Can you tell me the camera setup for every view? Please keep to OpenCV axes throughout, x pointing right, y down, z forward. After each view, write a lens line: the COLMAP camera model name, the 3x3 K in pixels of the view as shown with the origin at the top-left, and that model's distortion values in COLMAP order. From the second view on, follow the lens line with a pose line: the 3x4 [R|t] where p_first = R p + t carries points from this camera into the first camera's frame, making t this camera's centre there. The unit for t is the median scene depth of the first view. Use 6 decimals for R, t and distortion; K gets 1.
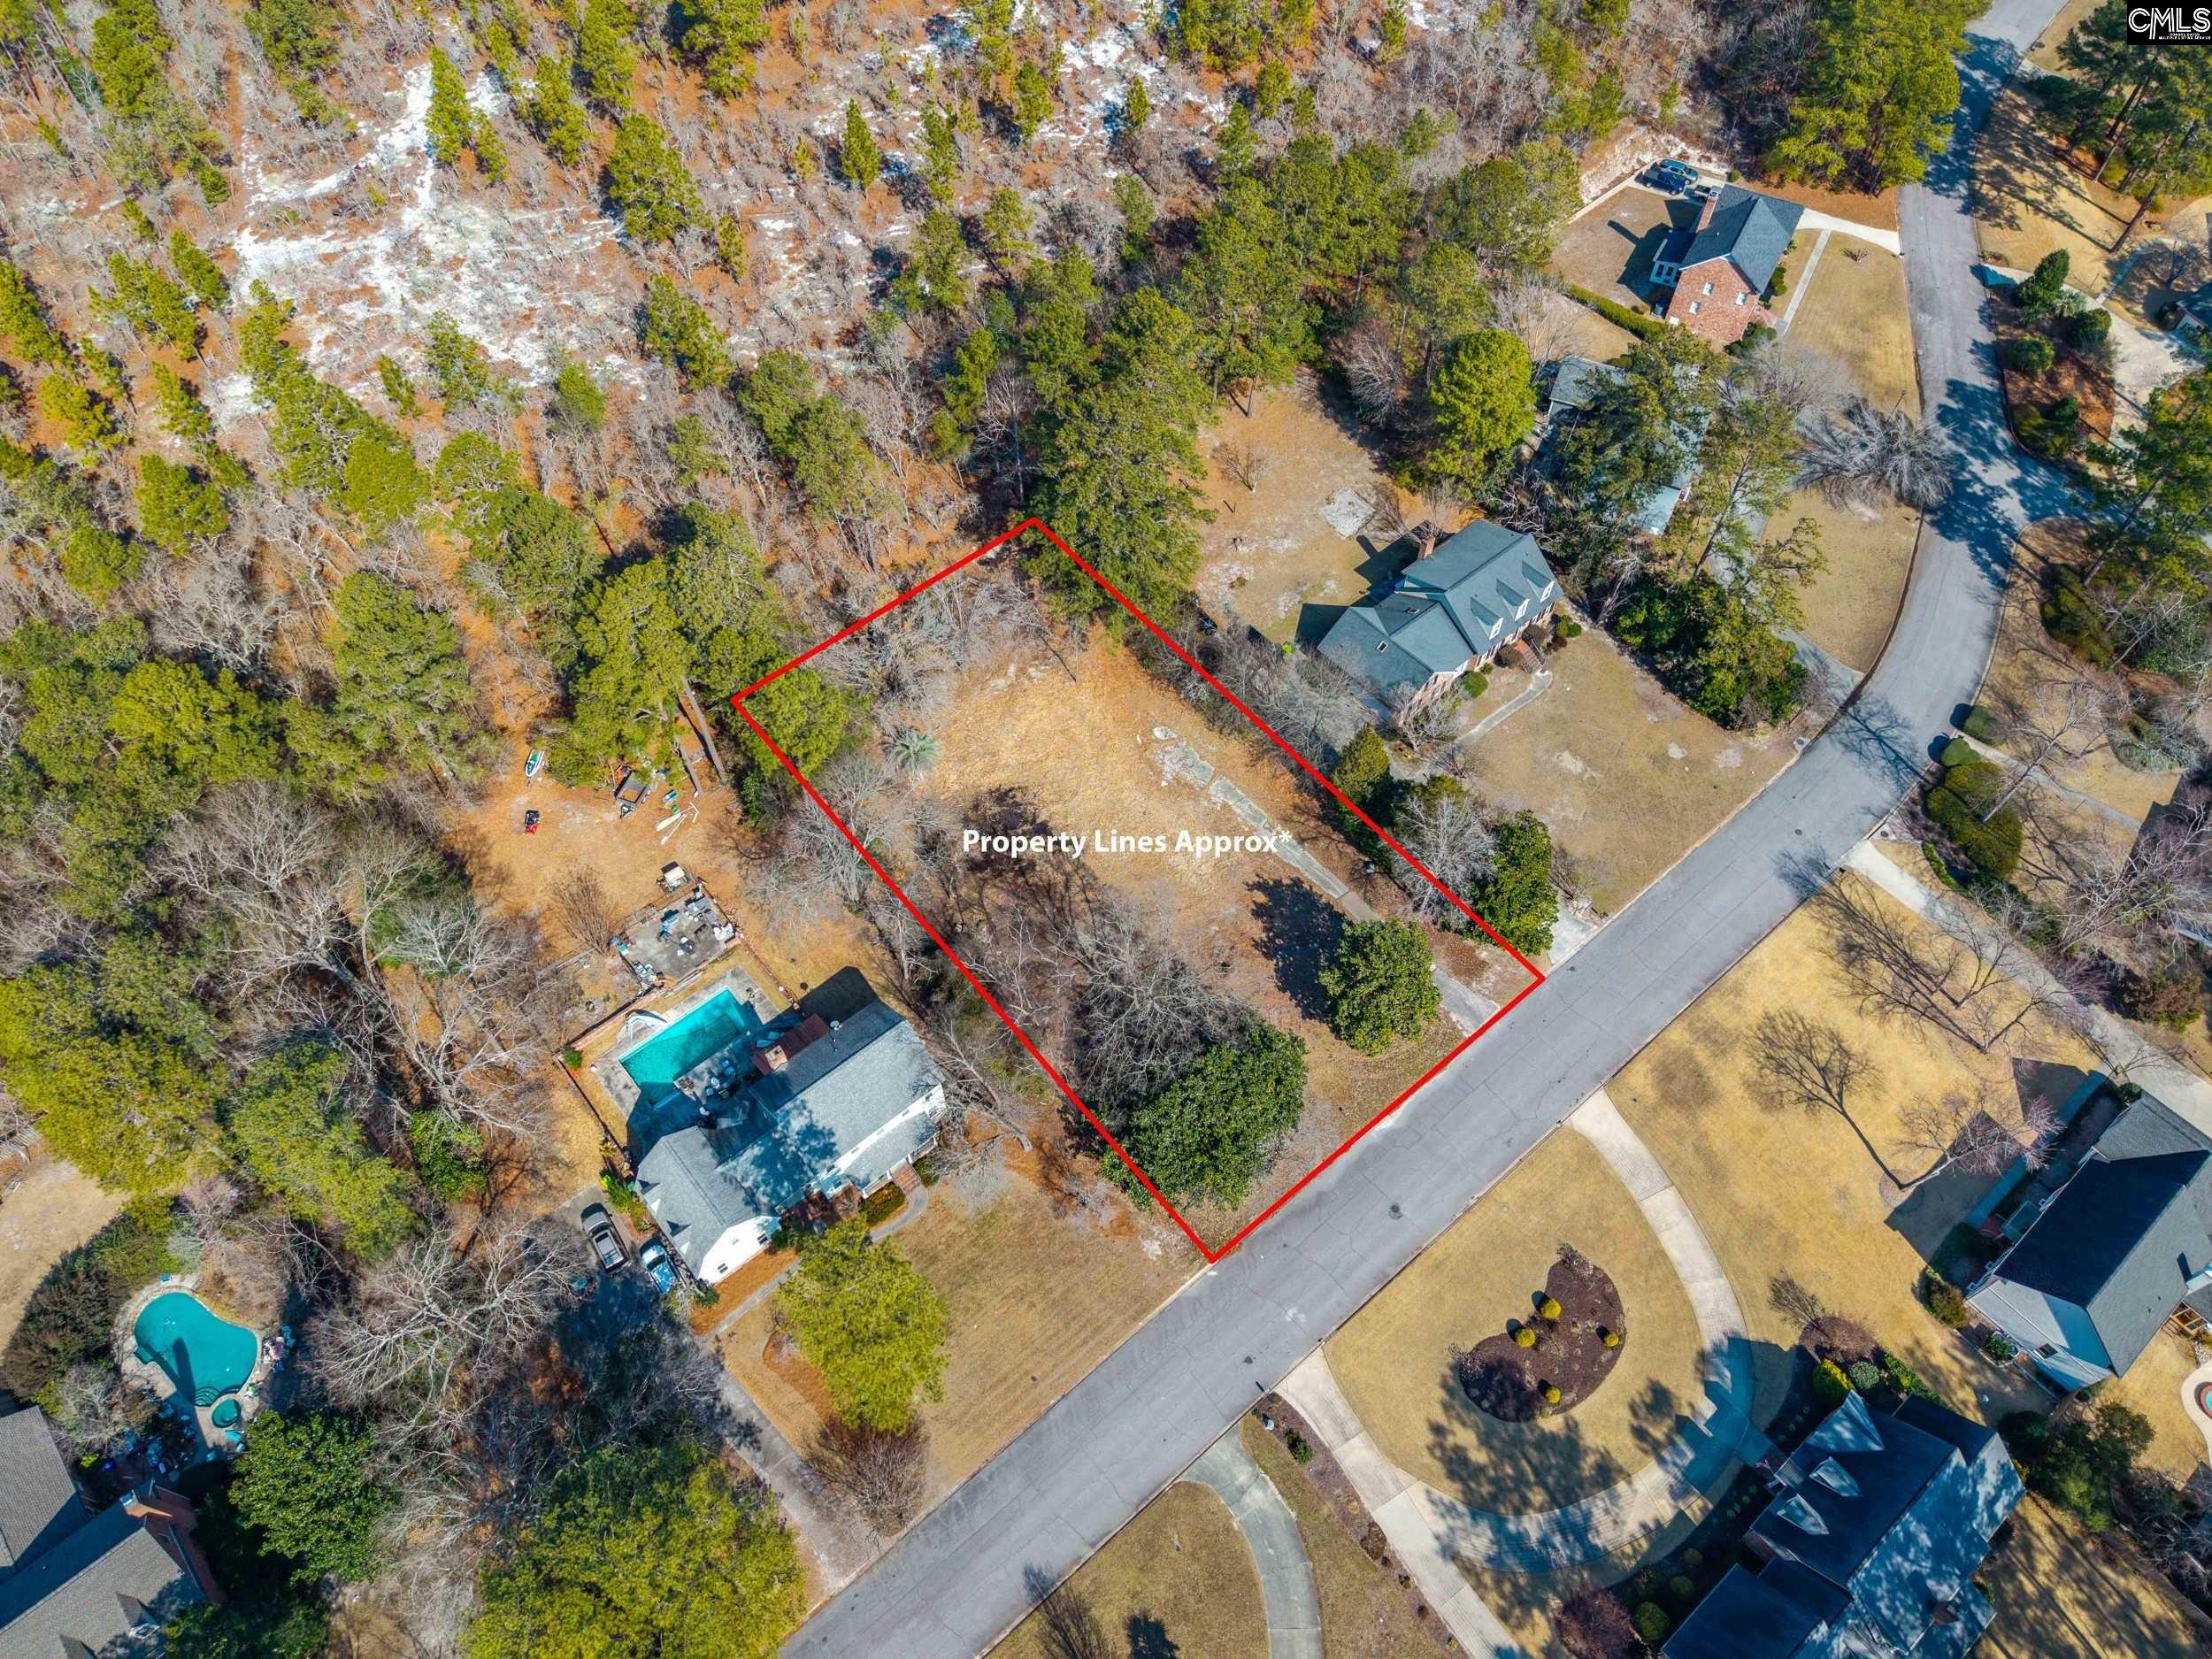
lens RADIAL K [[1483.6, 0, 1097.3], [0, 1483.6, 835.9], [0, 0, 1]] dist [0.017436, -0.021195]
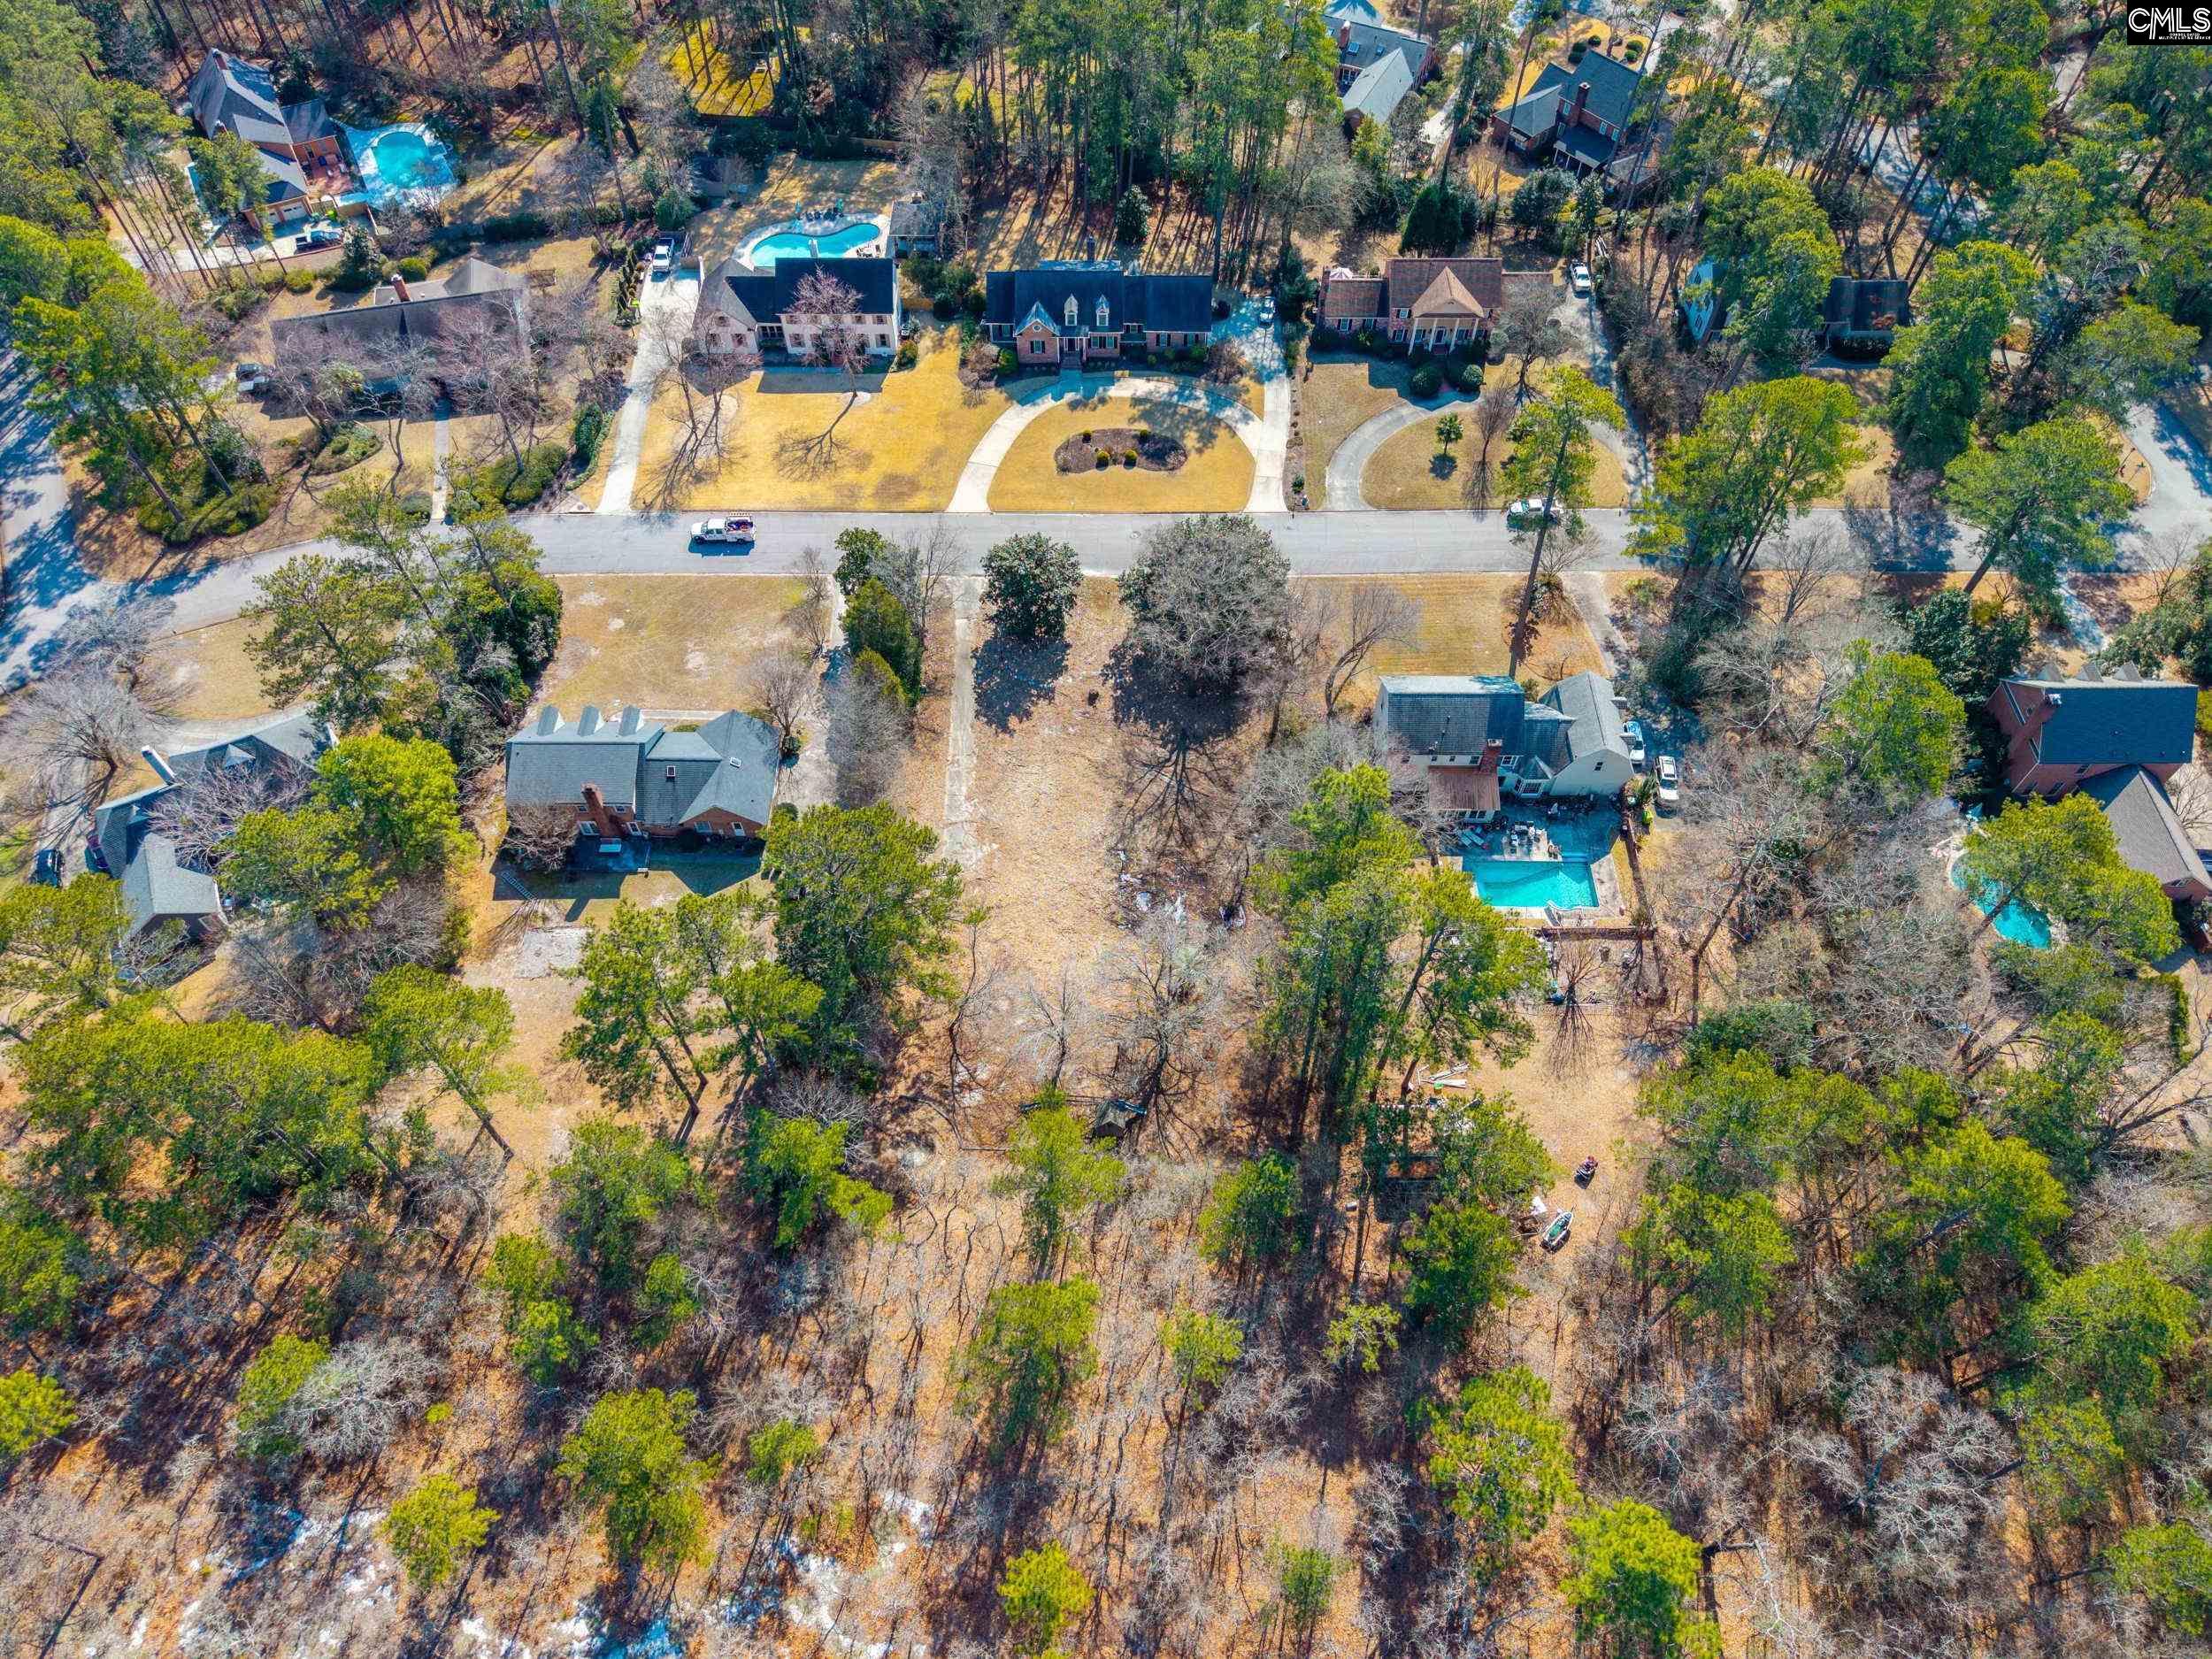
lens RADIAL K [[1483.6, 0, 1107.5], [0, 1483.6, 836.8], [0, 0, 1]] dist [0.017436, -0.021195]
pose [[-0.761662, -0.529151, 0.373993, -0.407172], [0.535365, -0.188741, 0.823263, -0.869422], [-0.365042, 0.827270, 0.427045, 0.601782]]
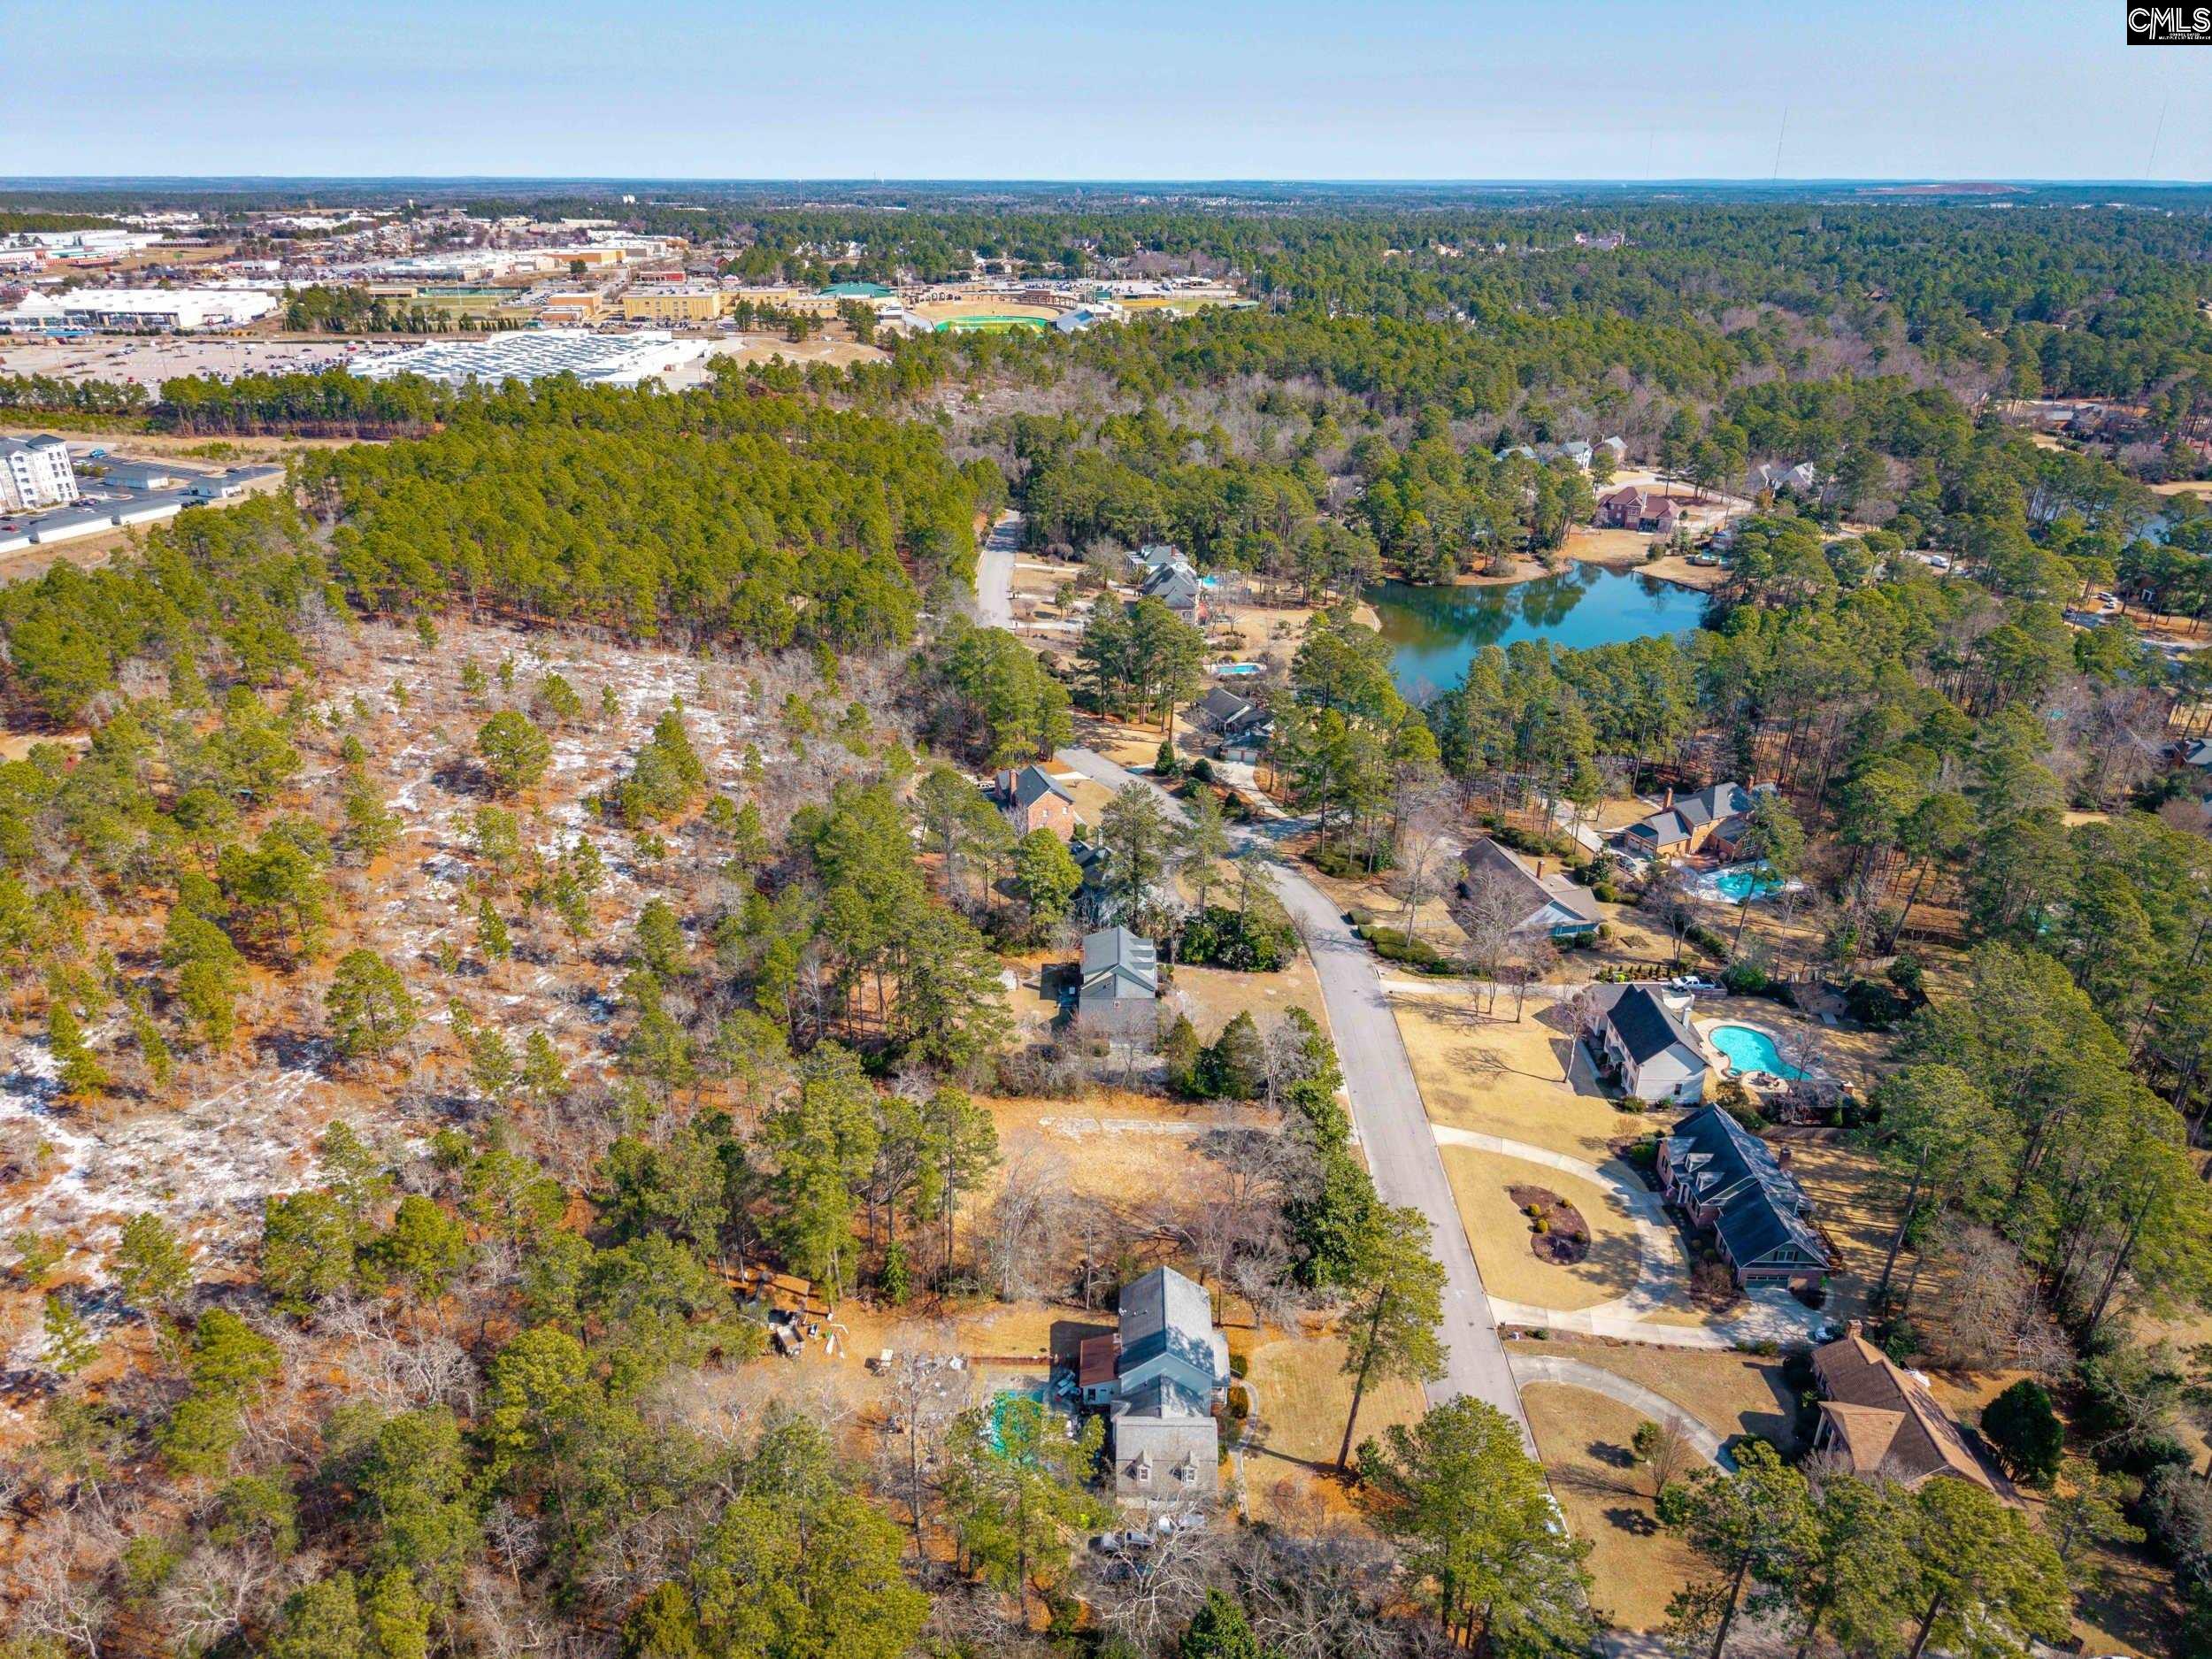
lens RADIAL K [[1483.6, 0, 1095.4], [0, 1483.6, 826.2], [0, 0, 1]] dist [0.017436, -0.021195]
pose [[0.656709, -0.297385, 0.693034, -0.869626], [0.619277, 0.737097, -0.270525, 0.138531], [-0.430384, 0.606836, 0.668222, -0.094478]]
